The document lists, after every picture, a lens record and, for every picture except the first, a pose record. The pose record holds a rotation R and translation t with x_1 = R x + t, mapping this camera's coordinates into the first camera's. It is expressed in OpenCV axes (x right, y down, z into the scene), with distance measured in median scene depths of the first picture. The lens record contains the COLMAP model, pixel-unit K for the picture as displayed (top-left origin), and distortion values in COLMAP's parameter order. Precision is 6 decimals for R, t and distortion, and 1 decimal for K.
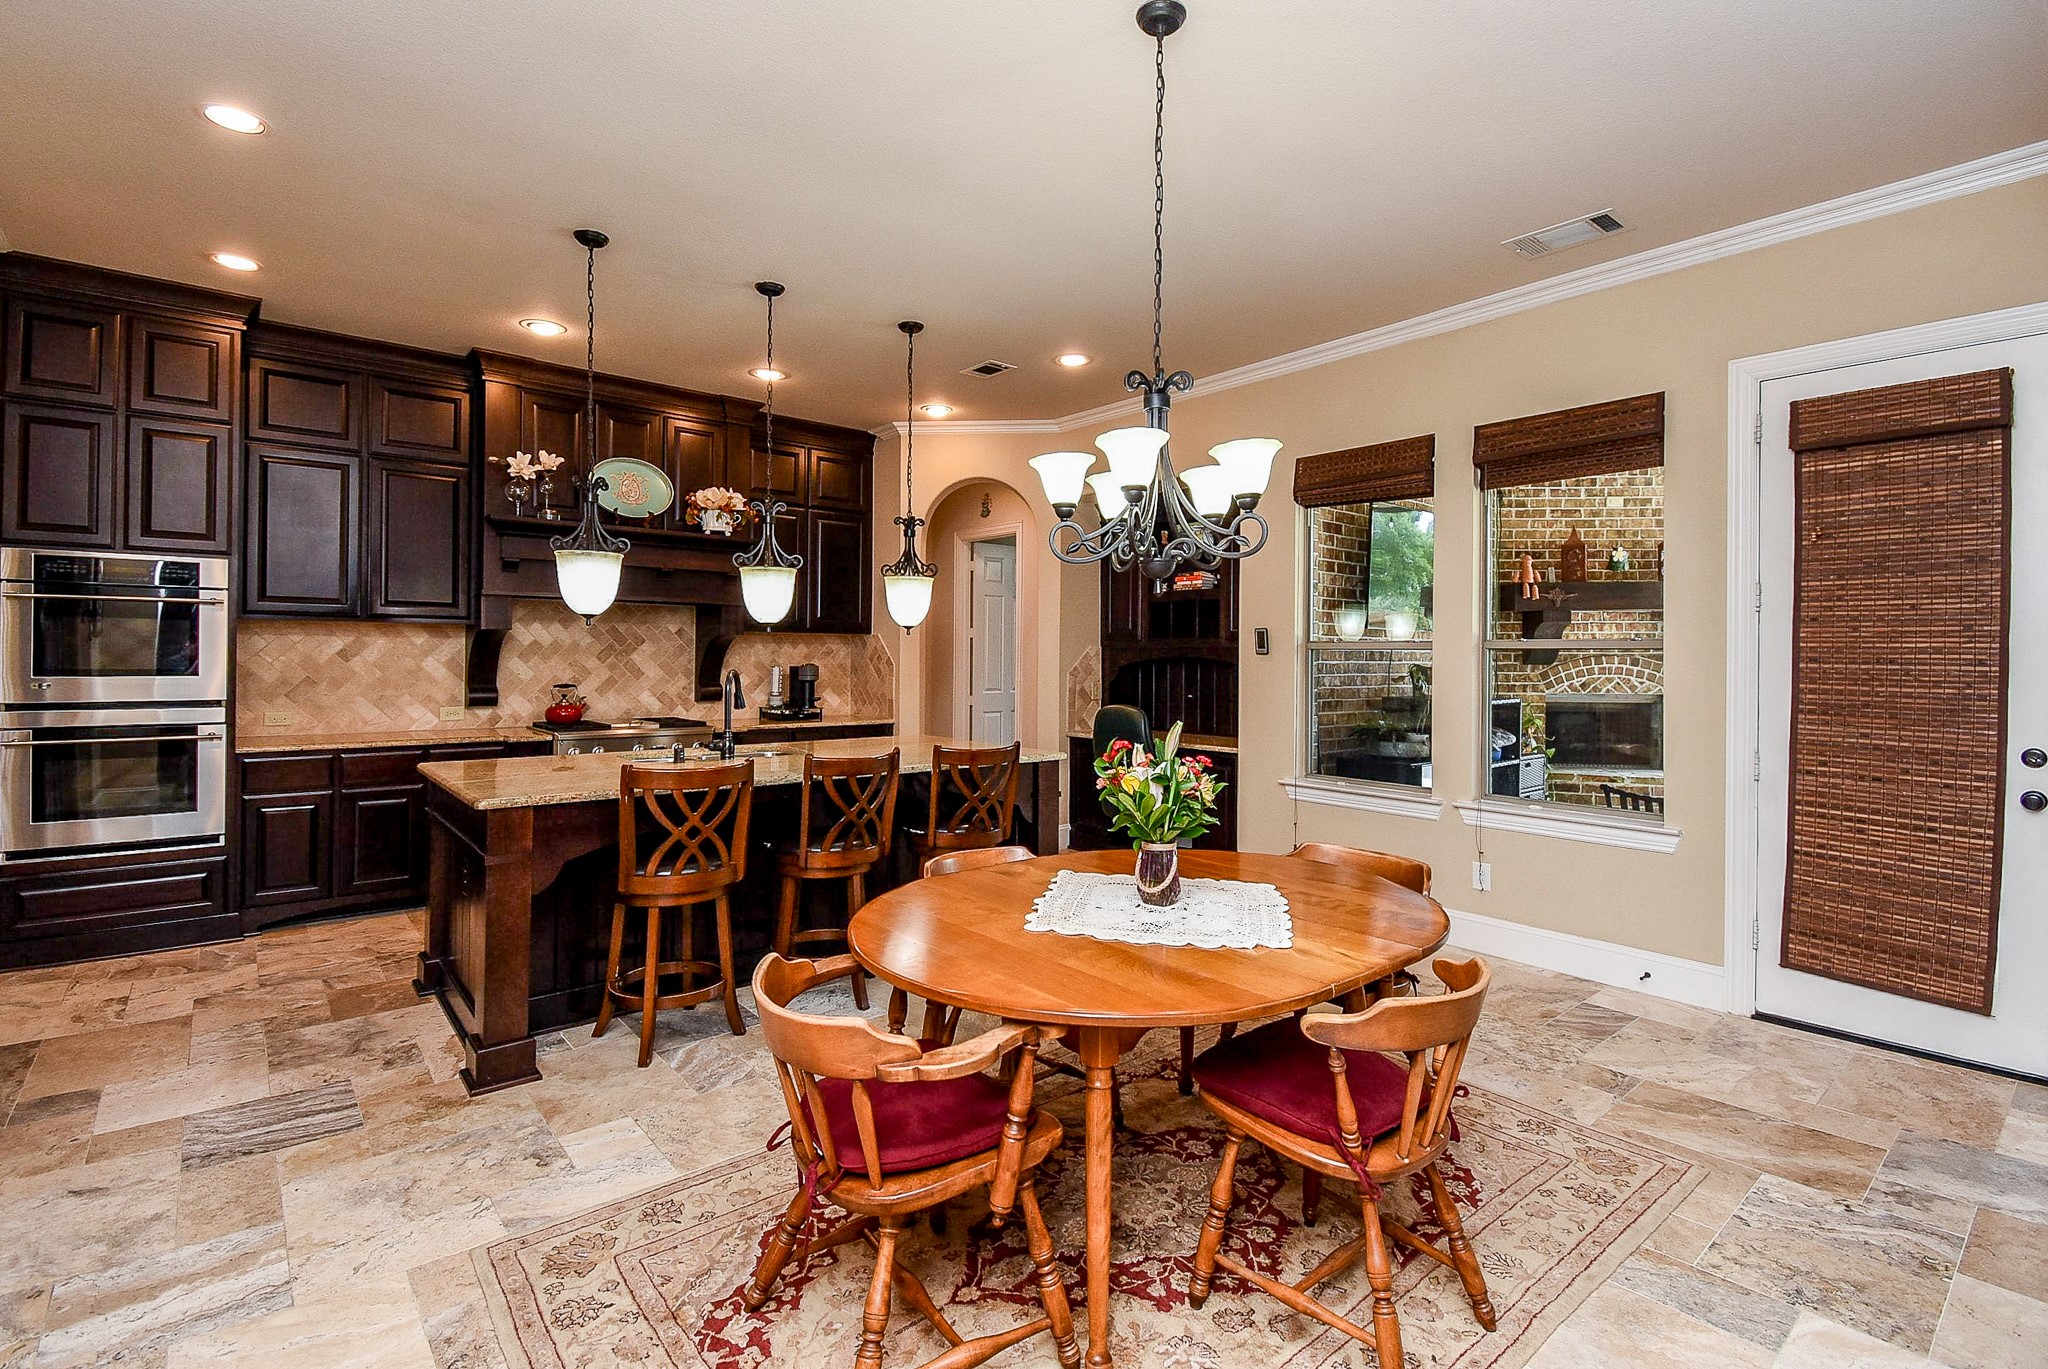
lens RADIAL K [[921.2, 0, 1002.9], [0, 921.2, 655.3], [0, 0, 1]] dist [0.002667, -0.006152]
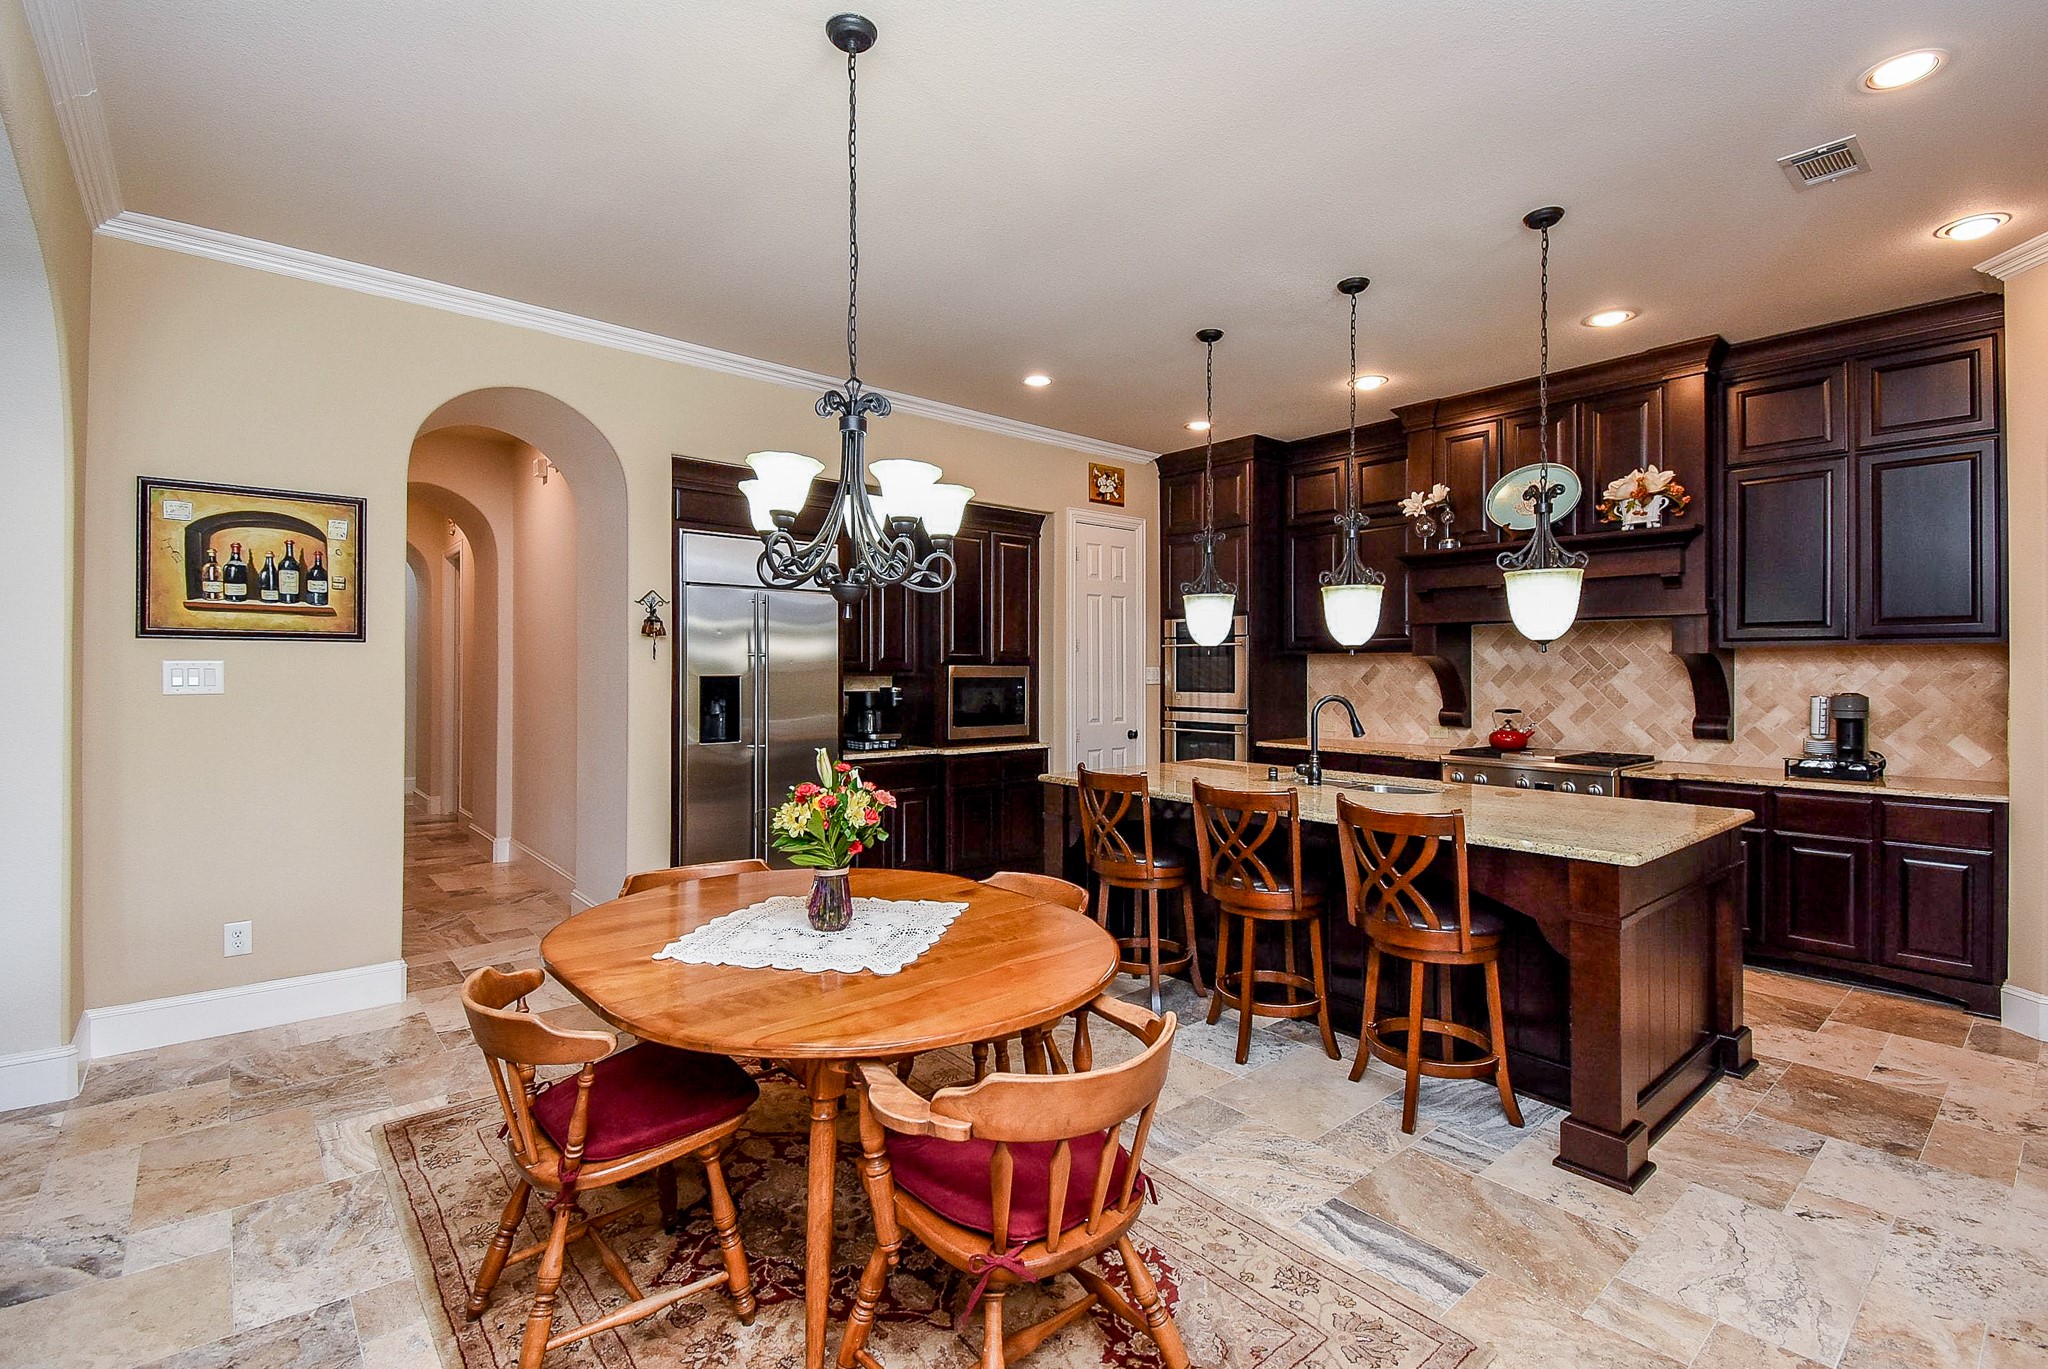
lens RADIAL K [[921.2, 0, 1039.5], [0, 921.2, 675.2], [0, 0, 1]] dist [0.002667, -0.006152]
pose [[0.031788, -0.008497, -0.999459, 0.534022], [-0.004606, 0.999952, -0.008648, 0.006377], [0.999484, 0.004879, 0.031747, 0.511601]]
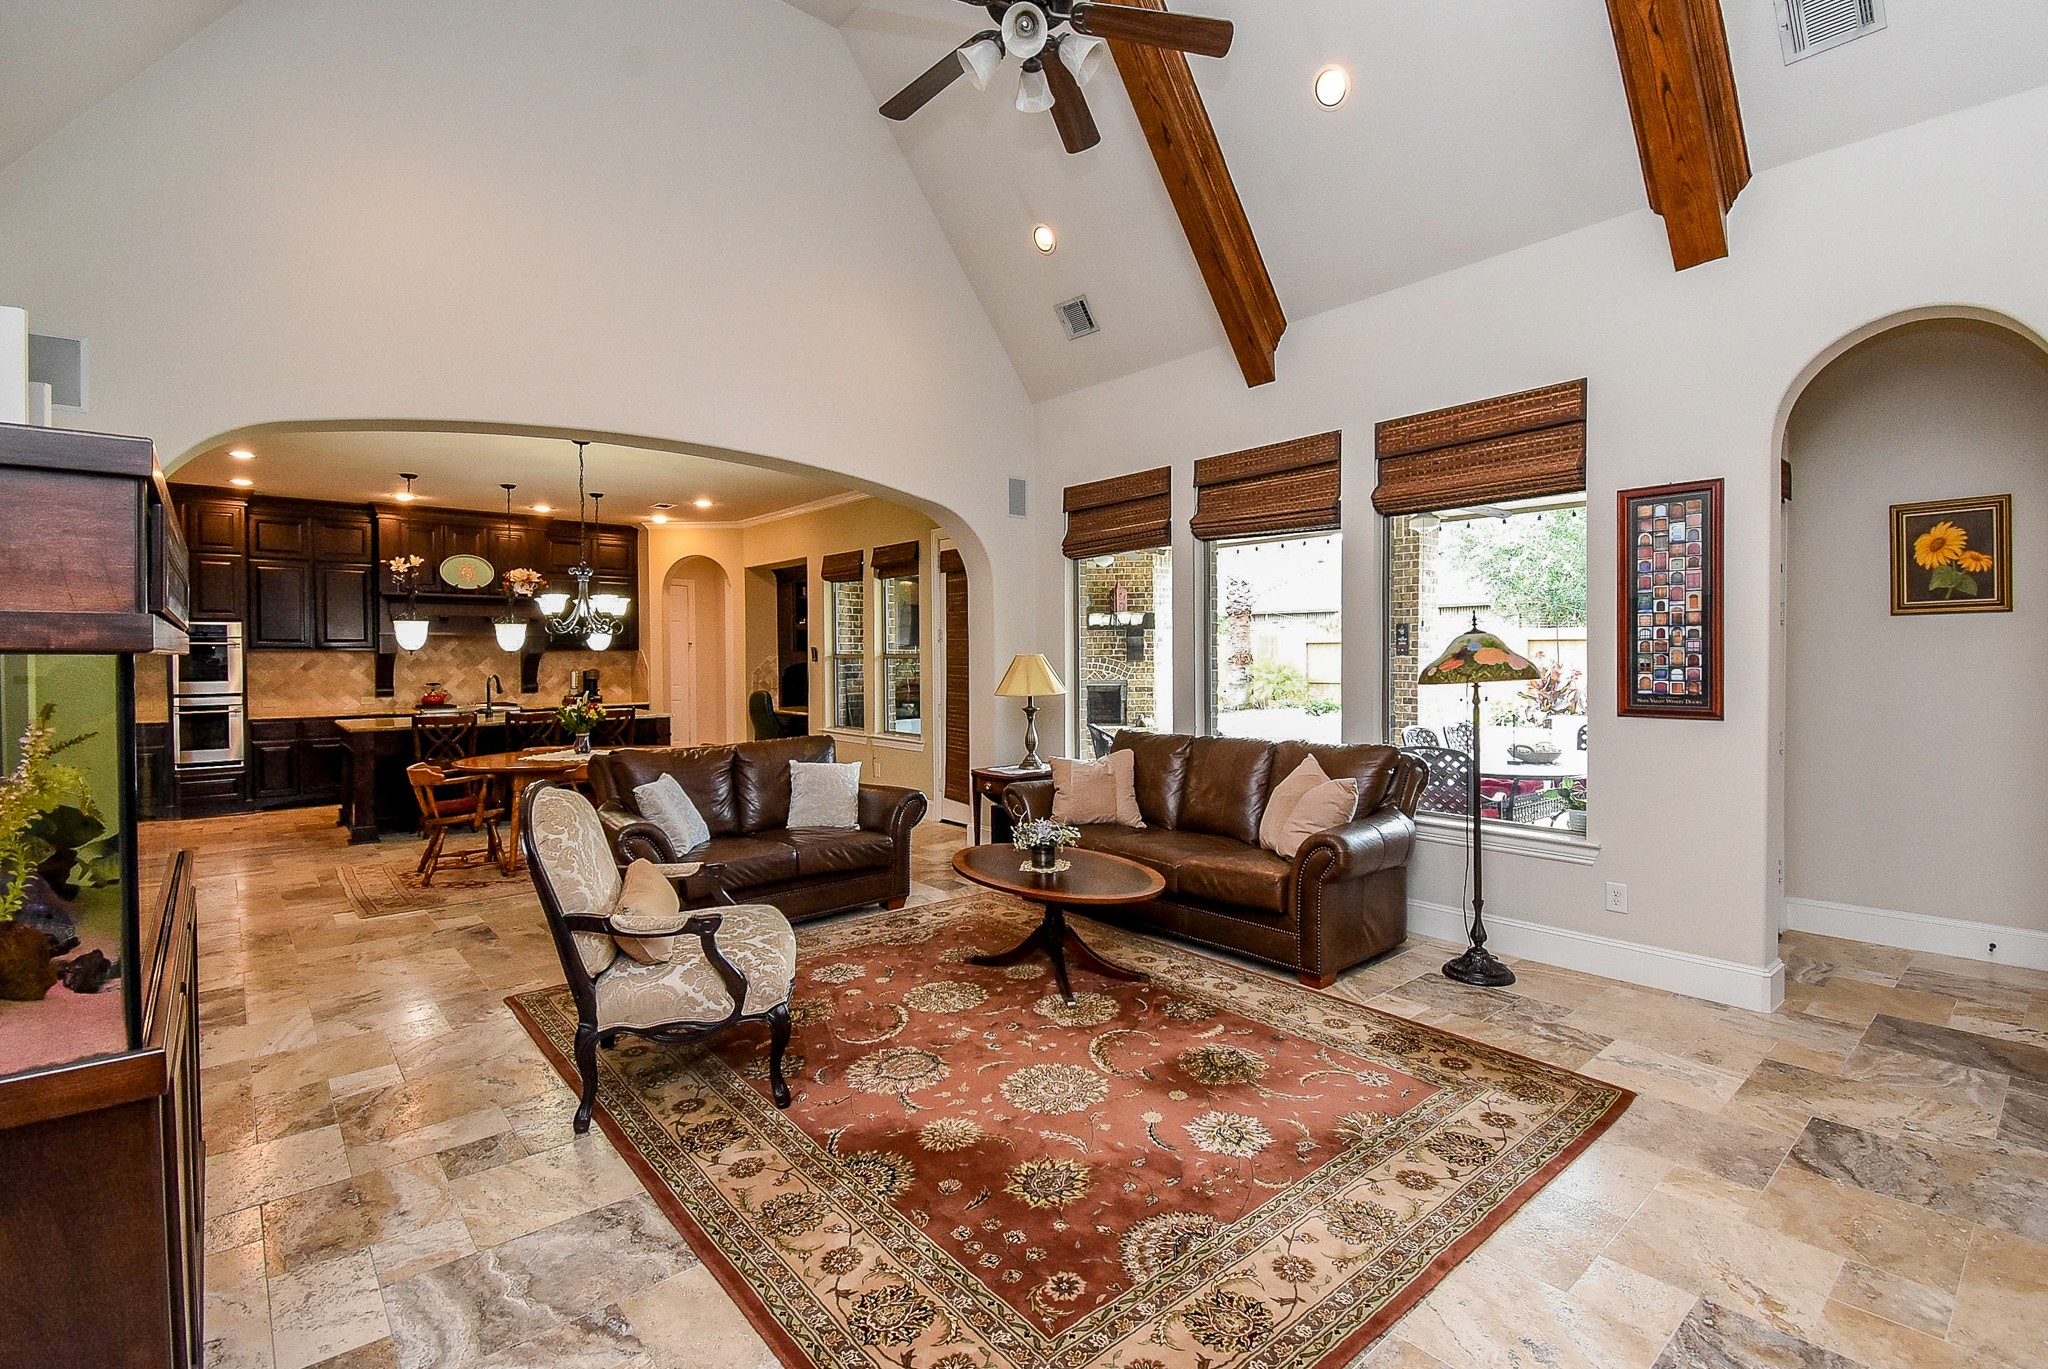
lens RADIAL K [[921.2, 0, 1025.0], [0, 921.2, 672.4], [0, 0, 1]] dist [0.002667, -0.006152]
pose [[0.999654, -0.013363, 0.022652, 0.674311], [0.012843, 0.999654, 0.022945, -0.016682], [-0.022951, -0.022646, 0.999480, -0.861847]]
